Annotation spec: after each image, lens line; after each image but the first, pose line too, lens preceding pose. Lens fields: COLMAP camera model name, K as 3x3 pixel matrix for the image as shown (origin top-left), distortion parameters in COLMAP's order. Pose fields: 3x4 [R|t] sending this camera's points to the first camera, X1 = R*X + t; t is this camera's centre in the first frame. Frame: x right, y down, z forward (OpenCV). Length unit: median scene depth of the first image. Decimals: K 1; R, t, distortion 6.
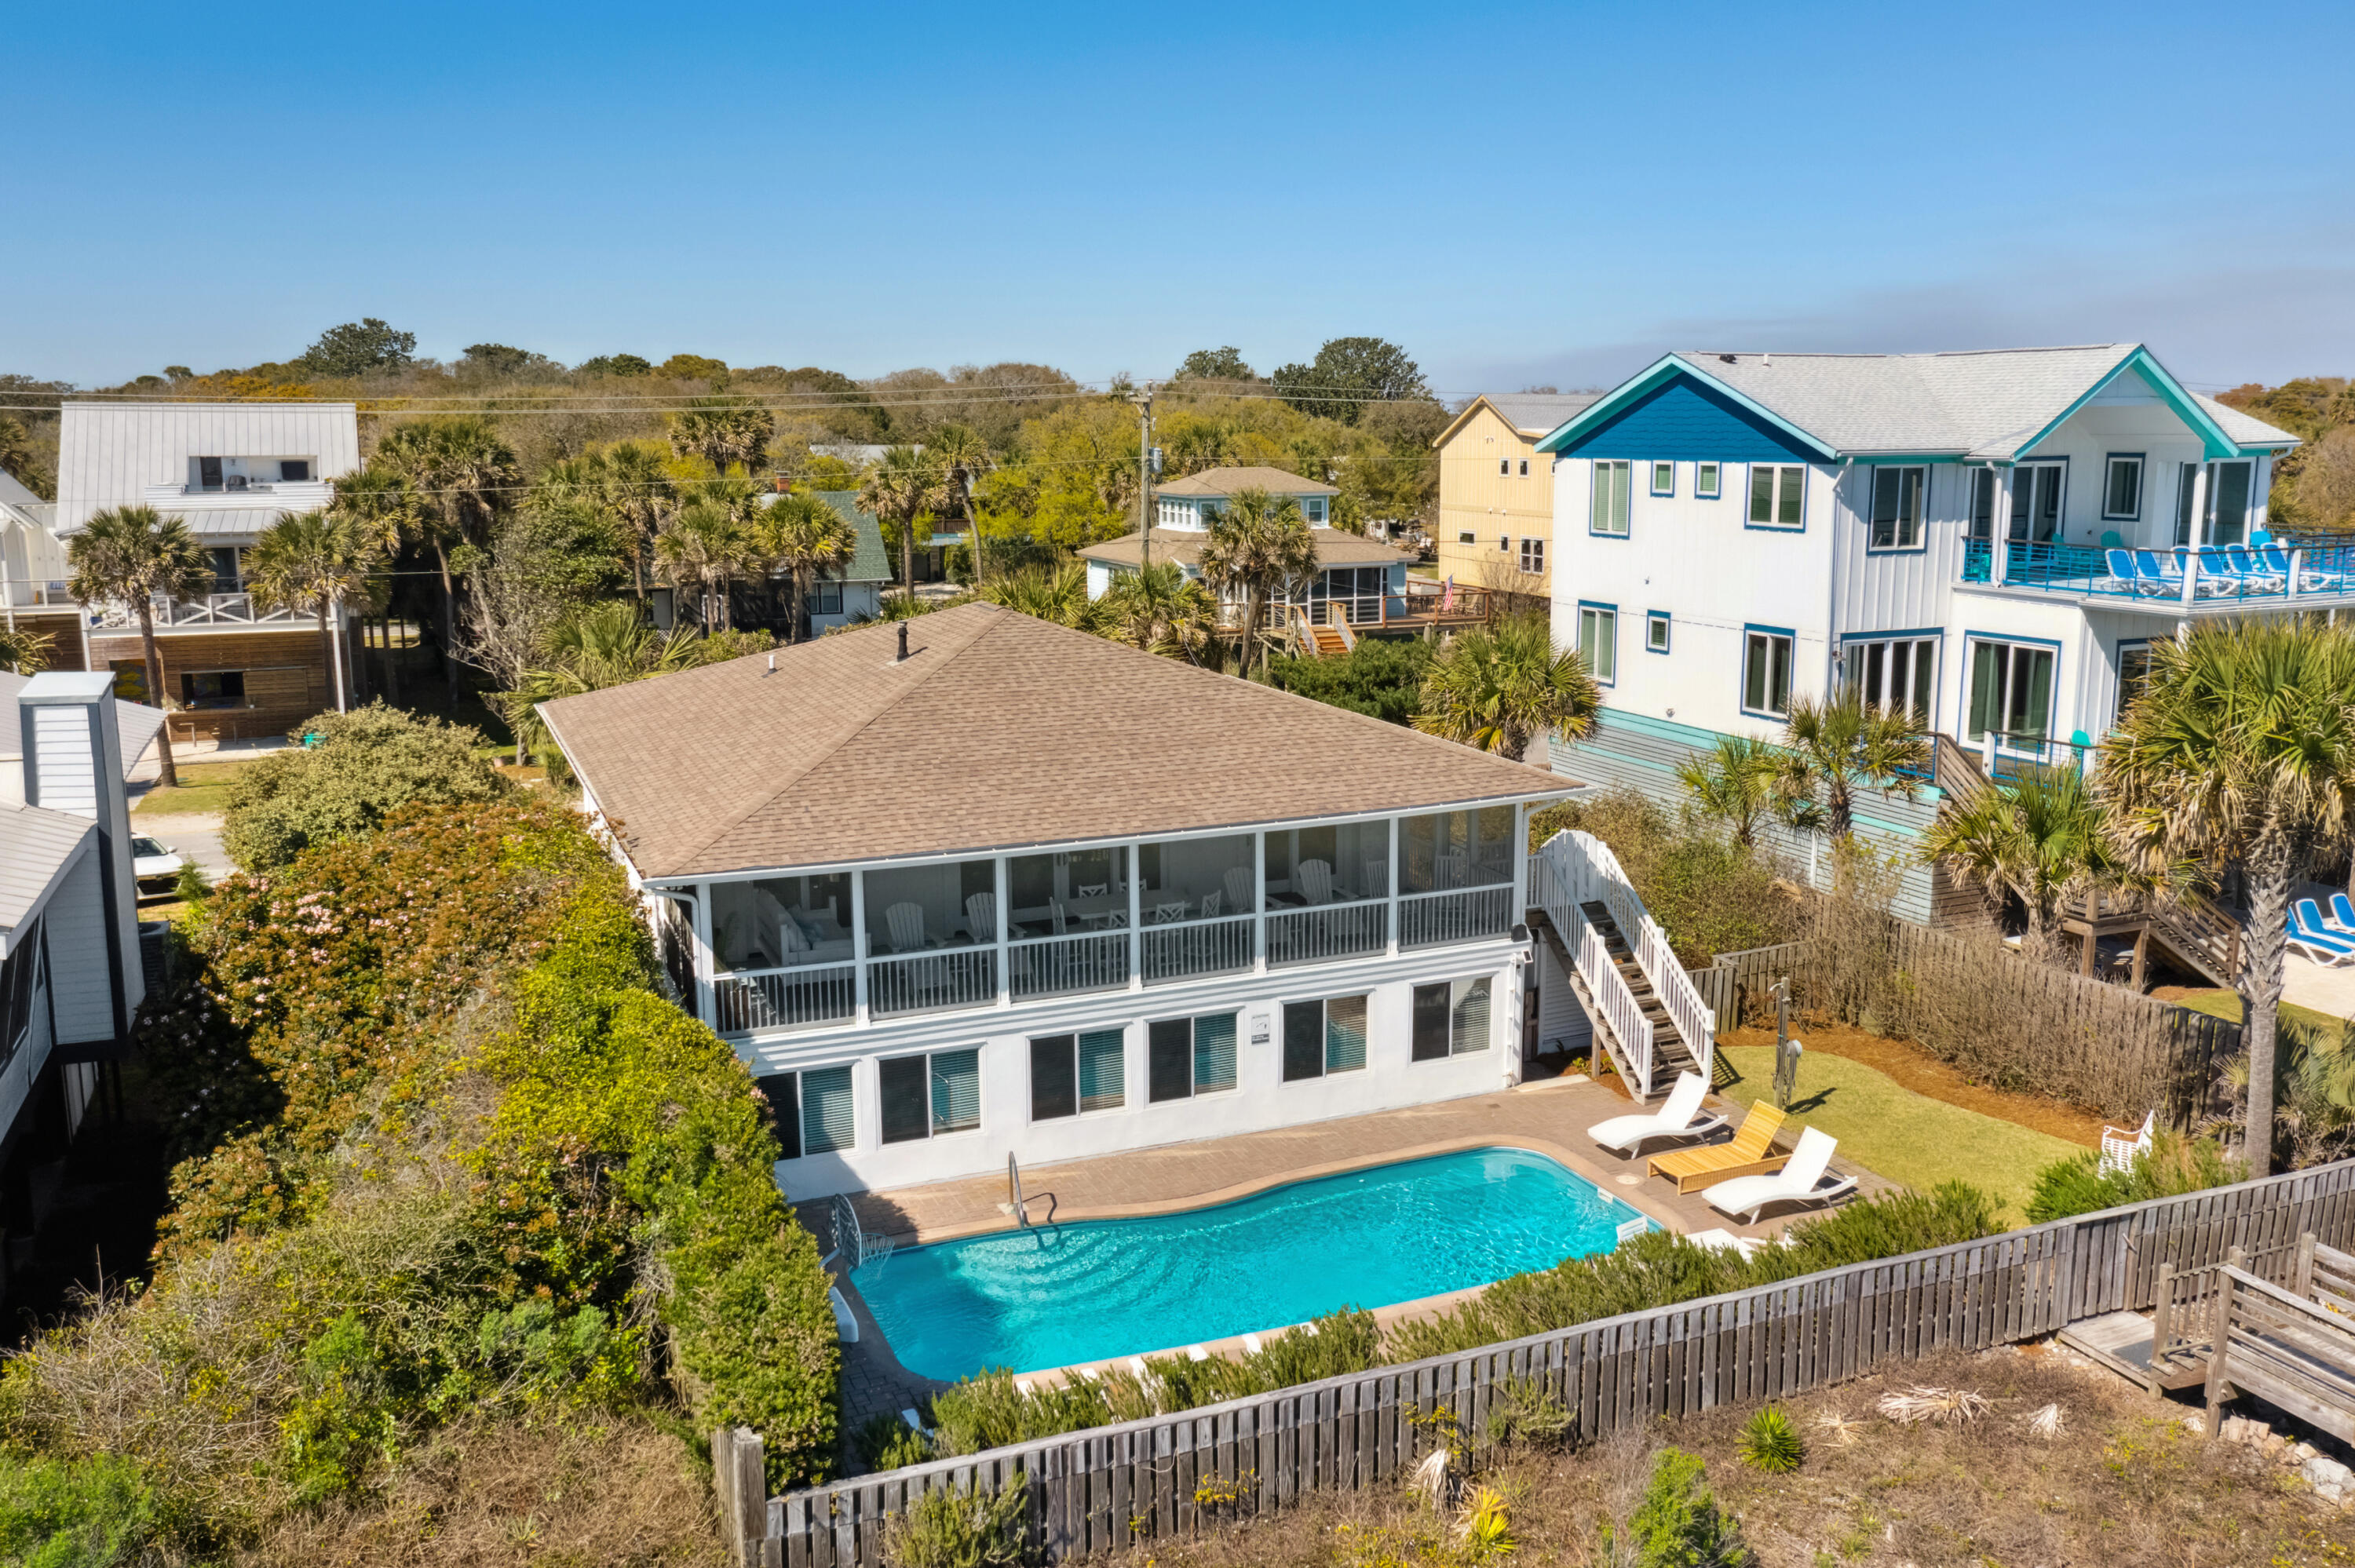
lens RADIAL K [[1908.4, 0, 1193.5], [0, 1908.4, 771.2], [0, 0, 1]] dist [-0.018701, -0.007683]
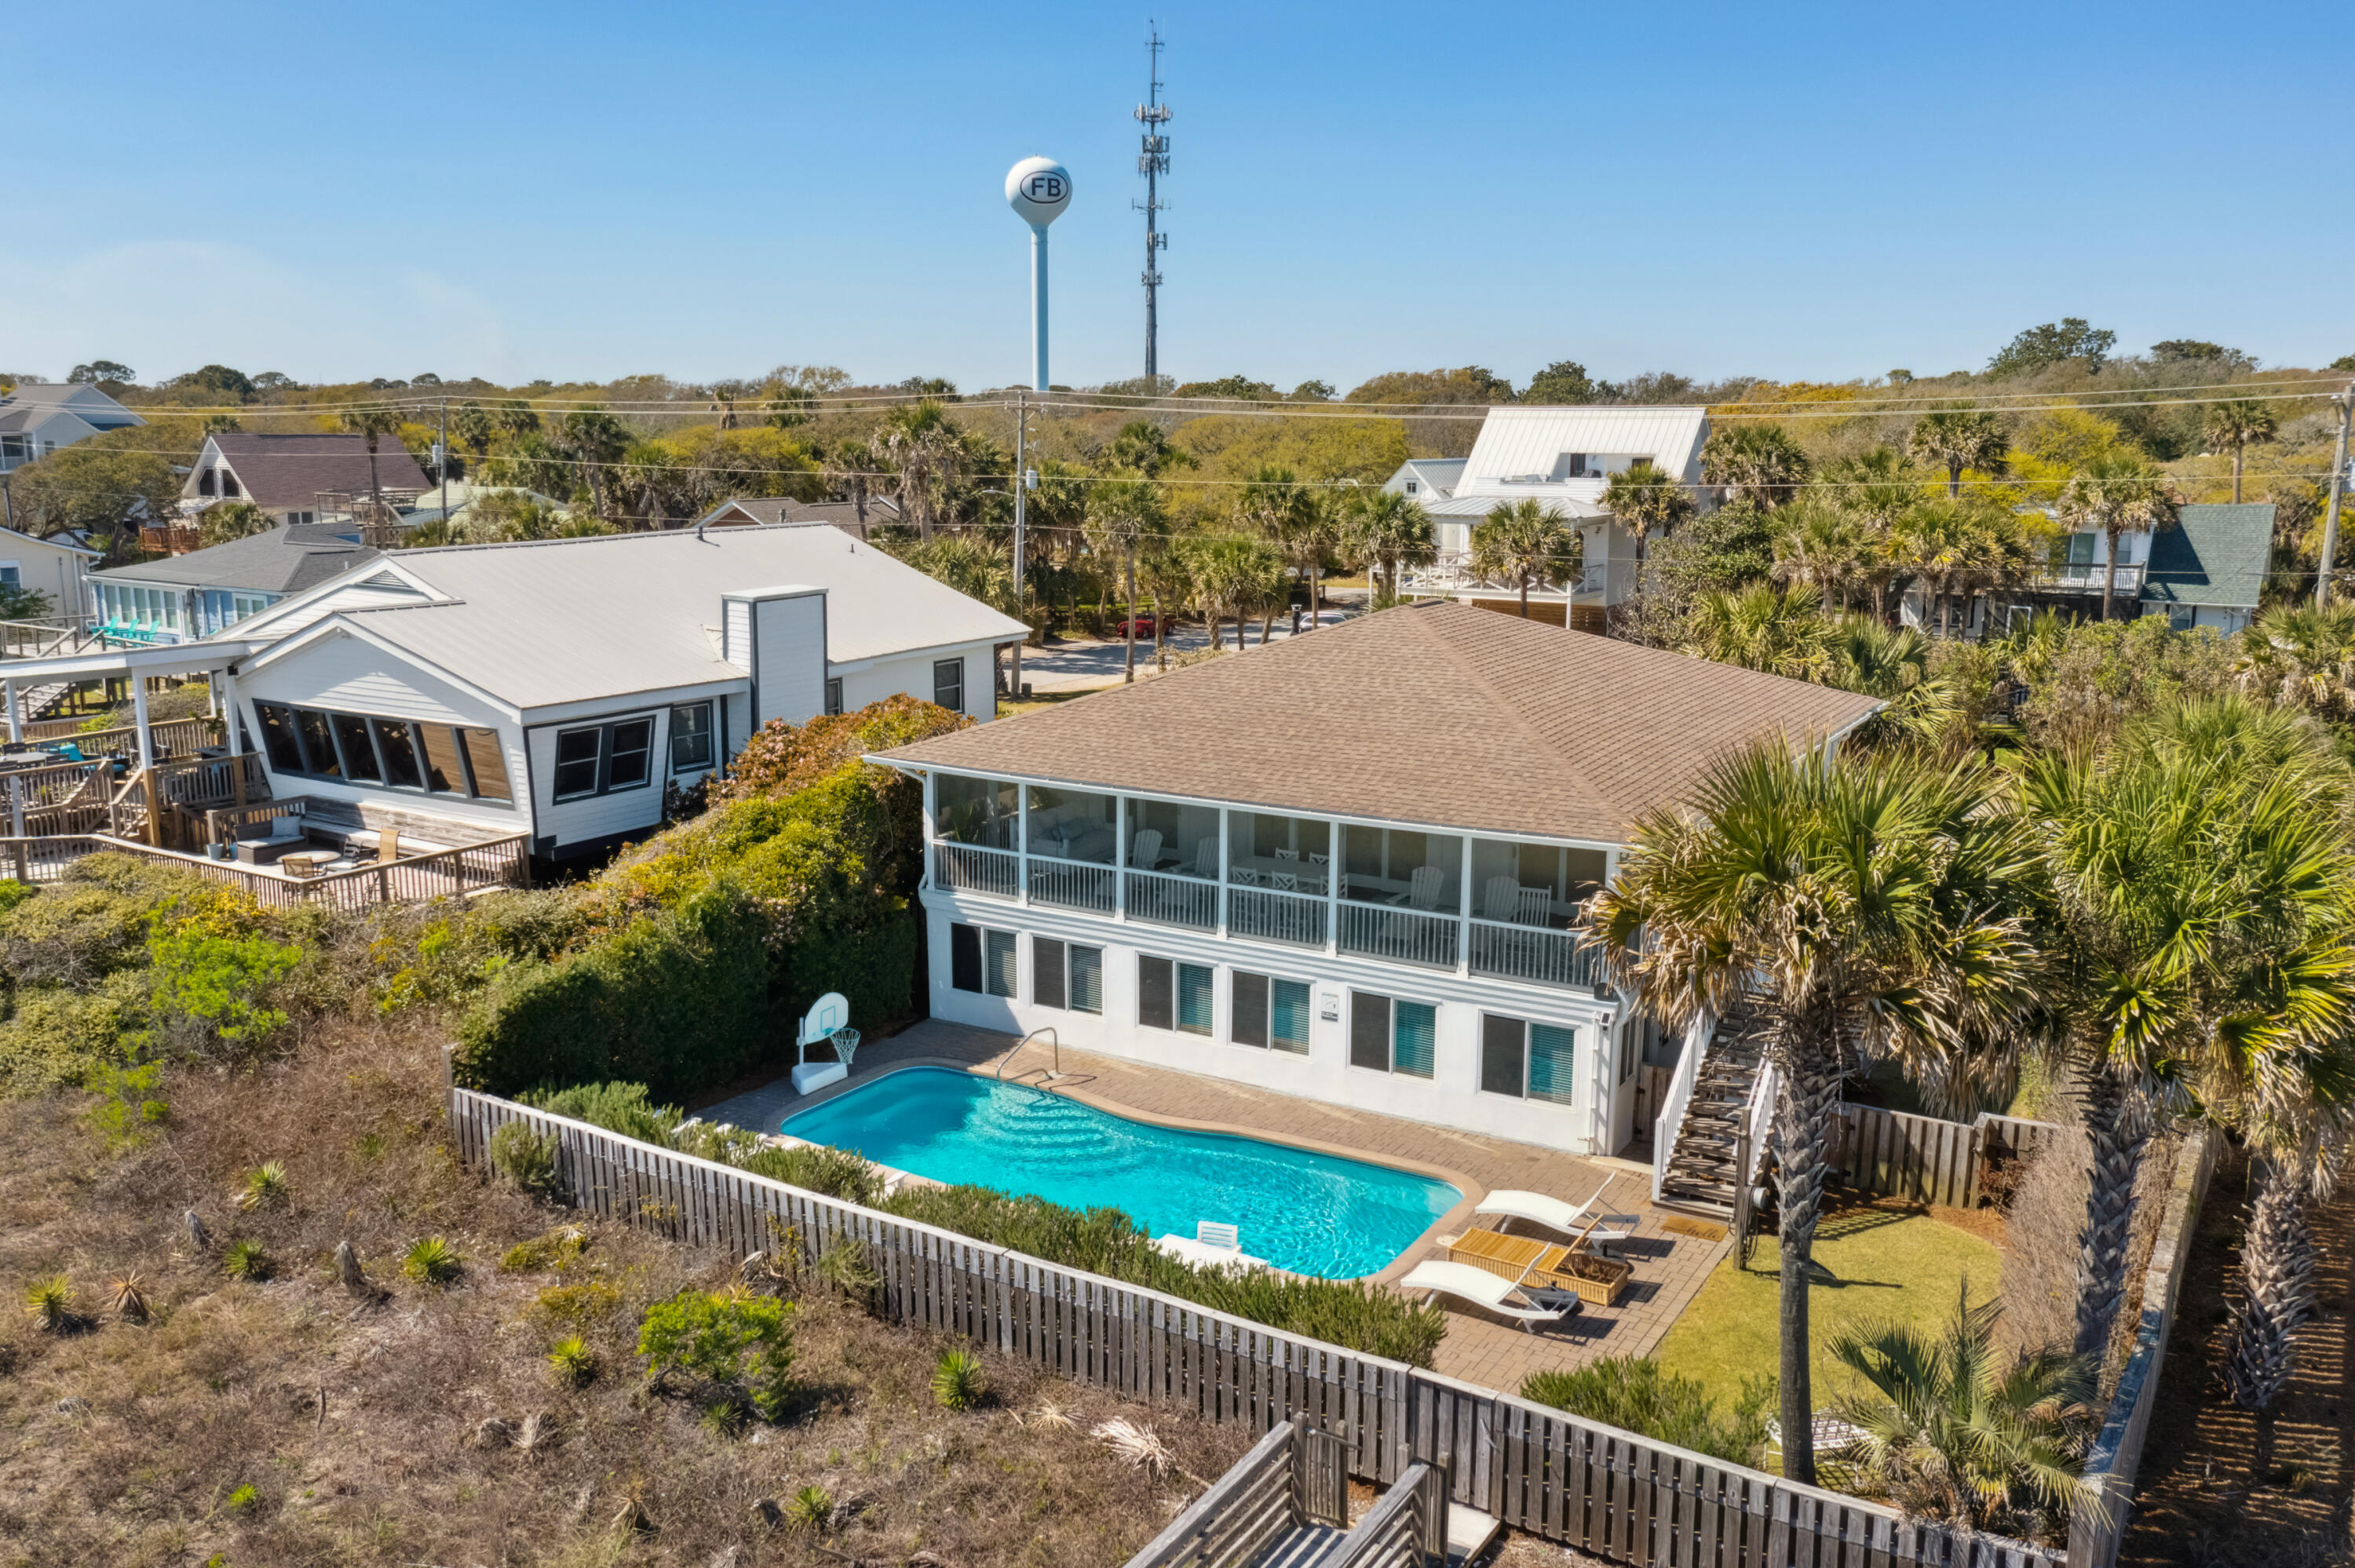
lens RADIAL K [[1908.4, 0, 1193.2], [0, 1908.4, 786.9], [0, 0, 1]] dist [-0.018701, -0.007683]
pose [[0.567273, 0.156988, -0.808428, 0.842858], [-0.148349, 0.985083, 0.087196, -0.068784], [0.810058, 0.070466, 0.582100, 0.309662]]
